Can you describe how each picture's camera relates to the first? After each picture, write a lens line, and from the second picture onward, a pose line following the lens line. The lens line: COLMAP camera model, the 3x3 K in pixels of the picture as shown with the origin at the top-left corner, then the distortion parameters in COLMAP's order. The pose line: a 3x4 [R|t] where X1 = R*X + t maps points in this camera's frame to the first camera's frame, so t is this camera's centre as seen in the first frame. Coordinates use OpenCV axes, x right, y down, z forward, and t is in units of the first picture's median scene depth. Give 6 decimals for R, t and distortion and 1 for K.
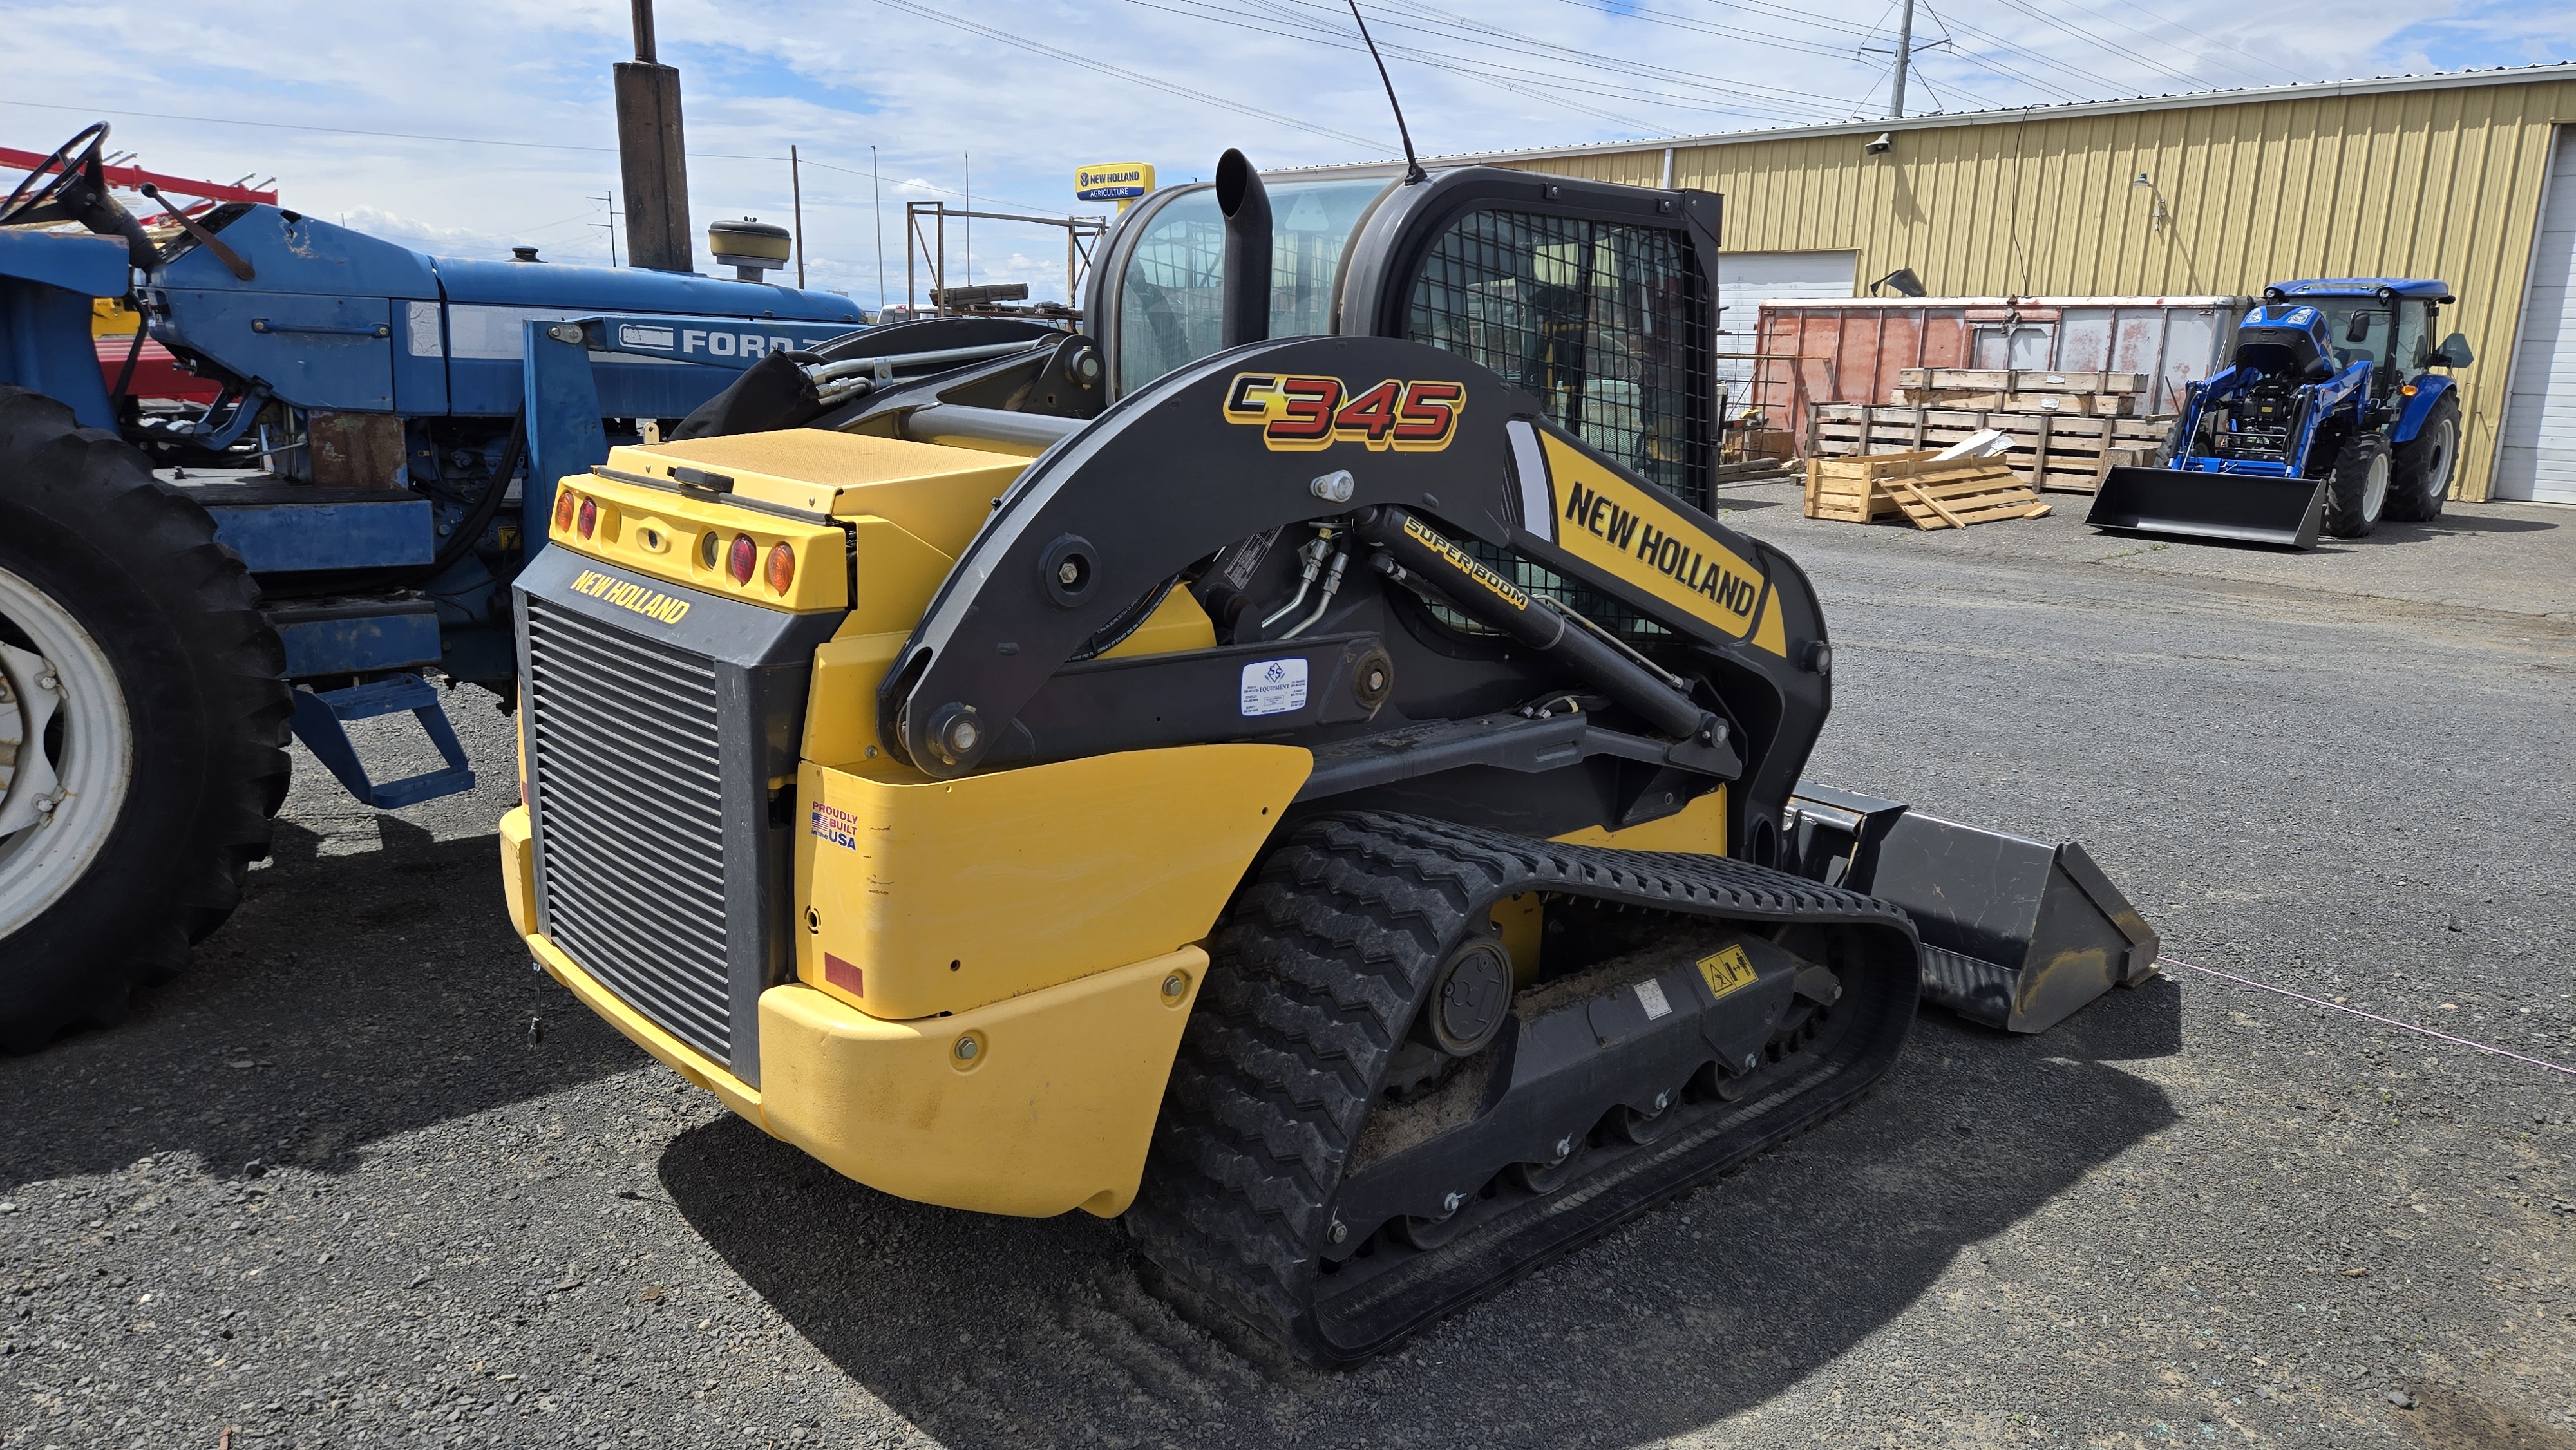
lens RADIAL K [[1700.5, 0, 1279.9], [0, 1700.5, 694.6], [0, 0, 1]] dist [0.087386, -0.082366]
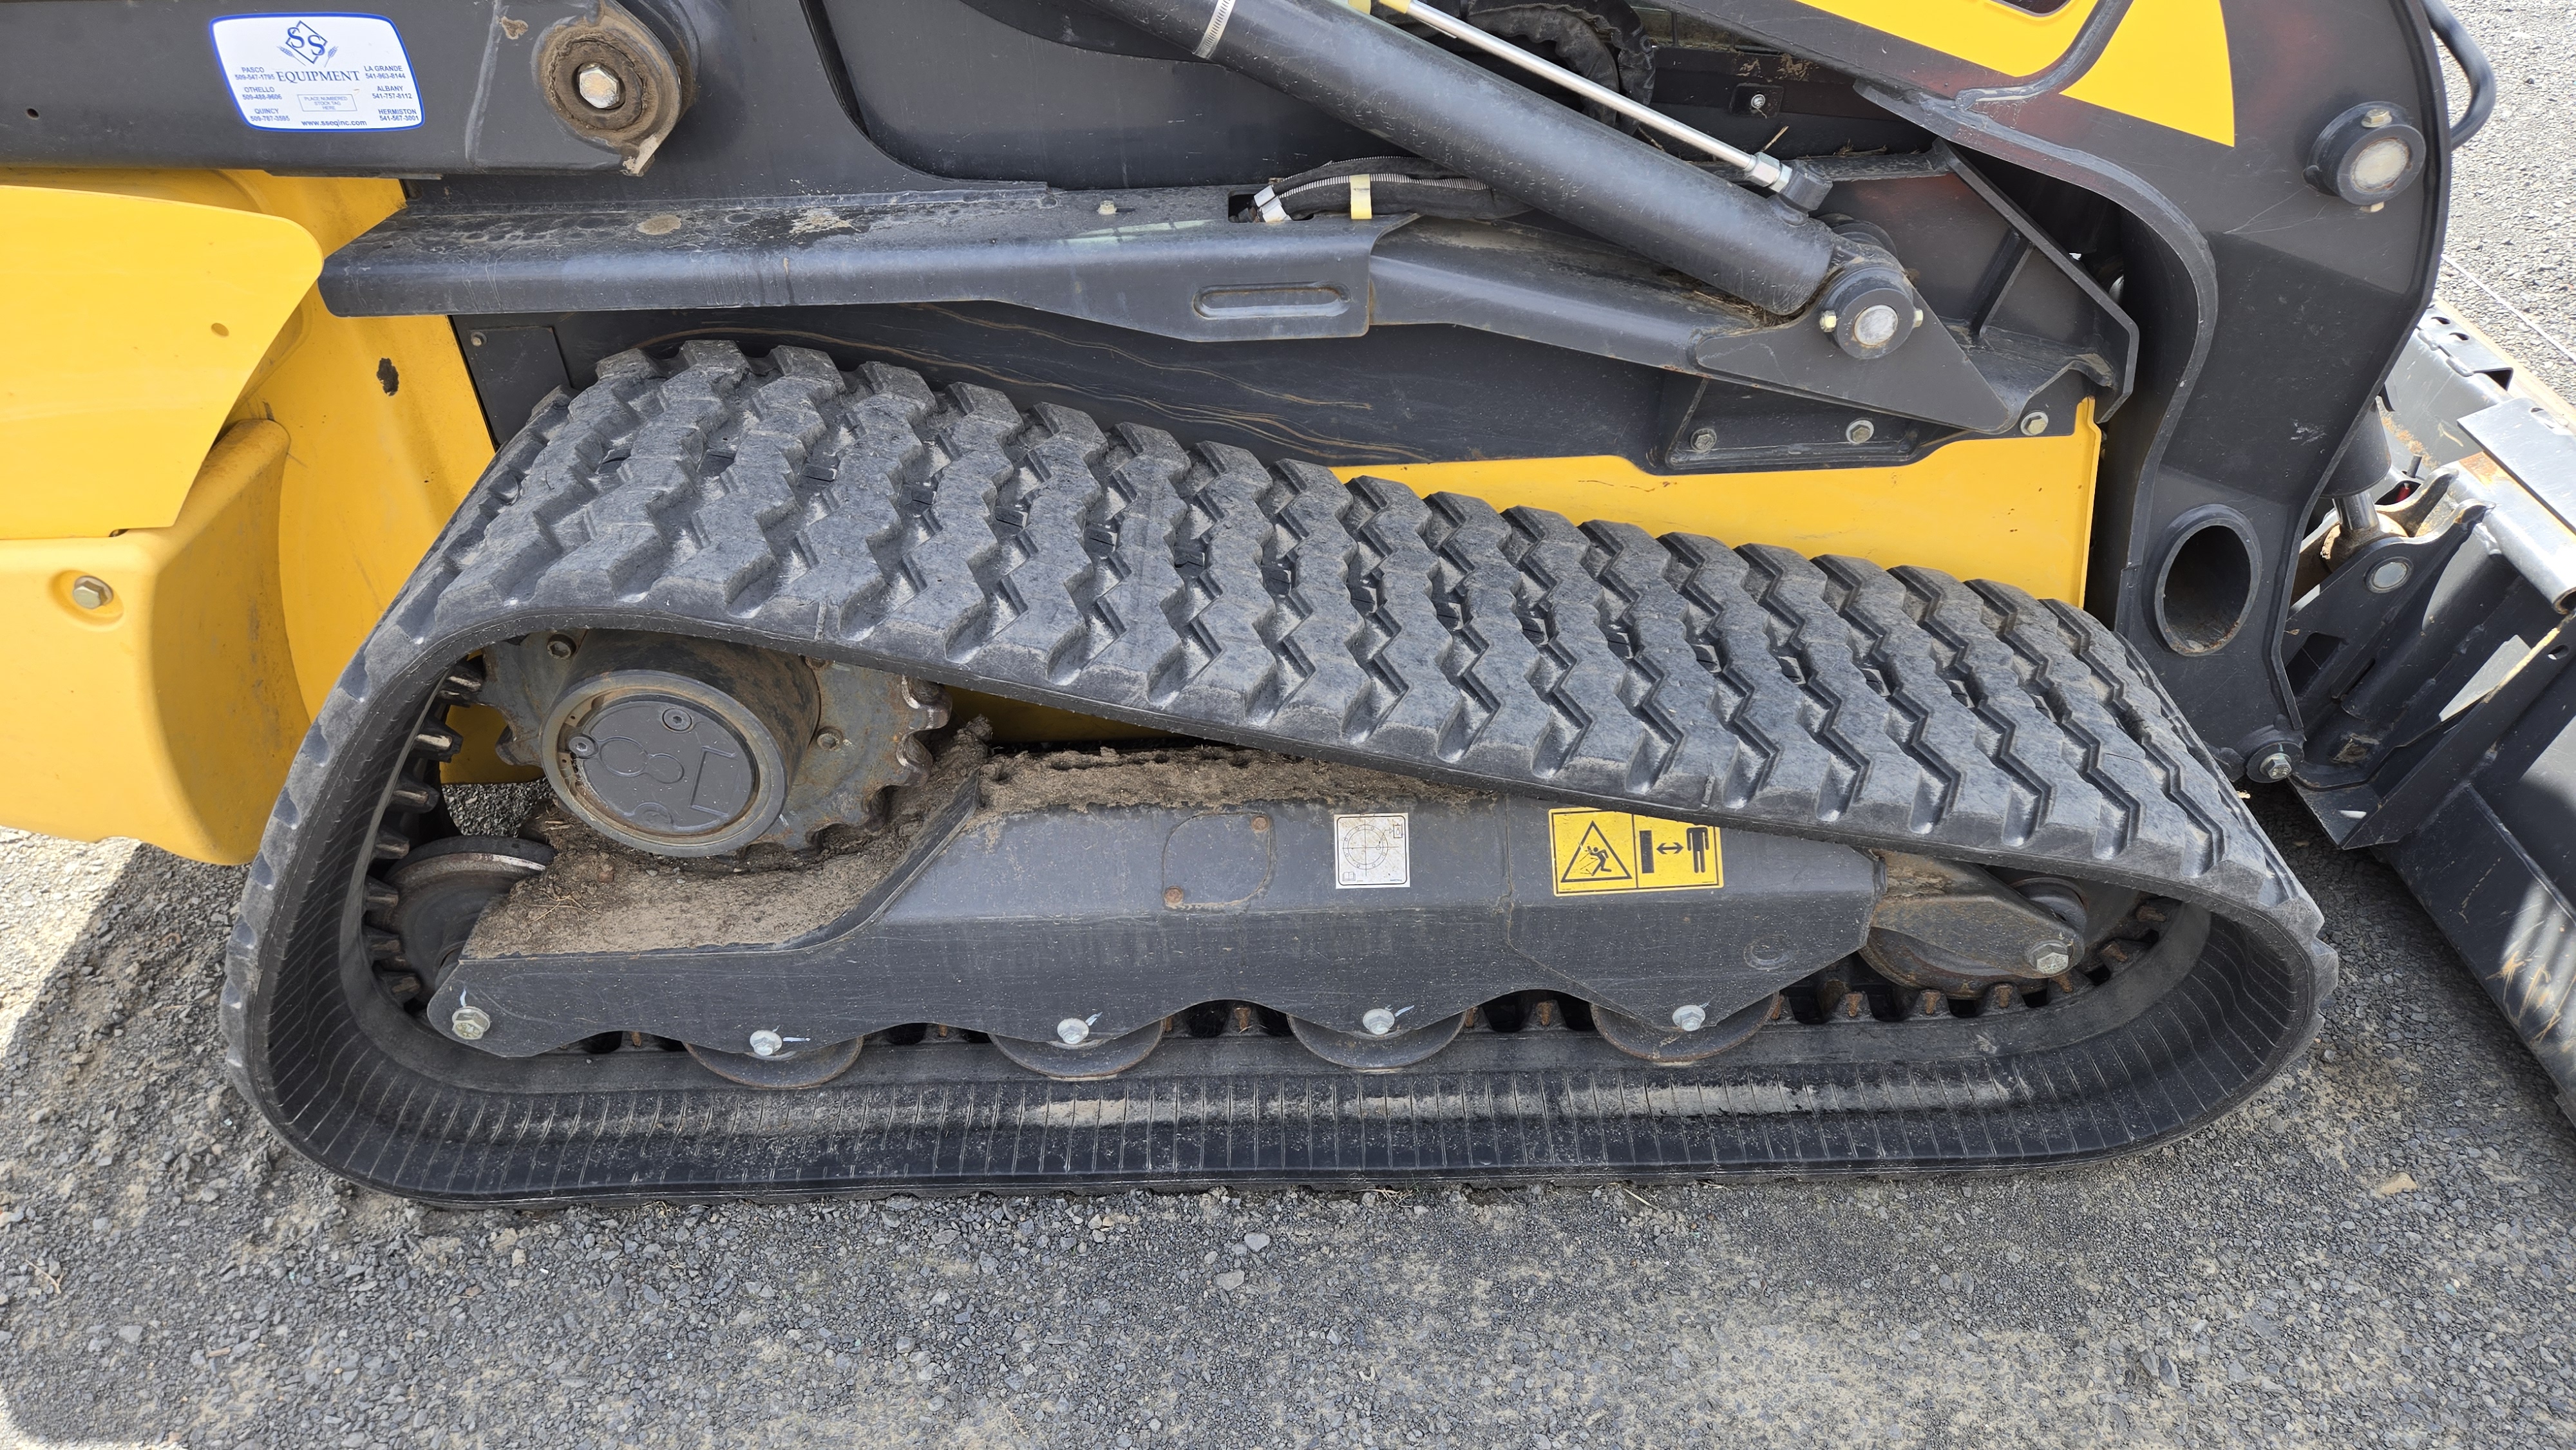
lens RADIAL K [[1725.9, 0, 1257.3], [0, 1725.9, 731.6], [0, 0, 1]] dist [0.092838, -0.089779]
pose [[0.731946, 0.371550, -0.571145, 0.458530], [-0.079248, 0.878972, 0.470242, -0.081371], [0.676739, -0.298930, 0.672804, 0.647802]]
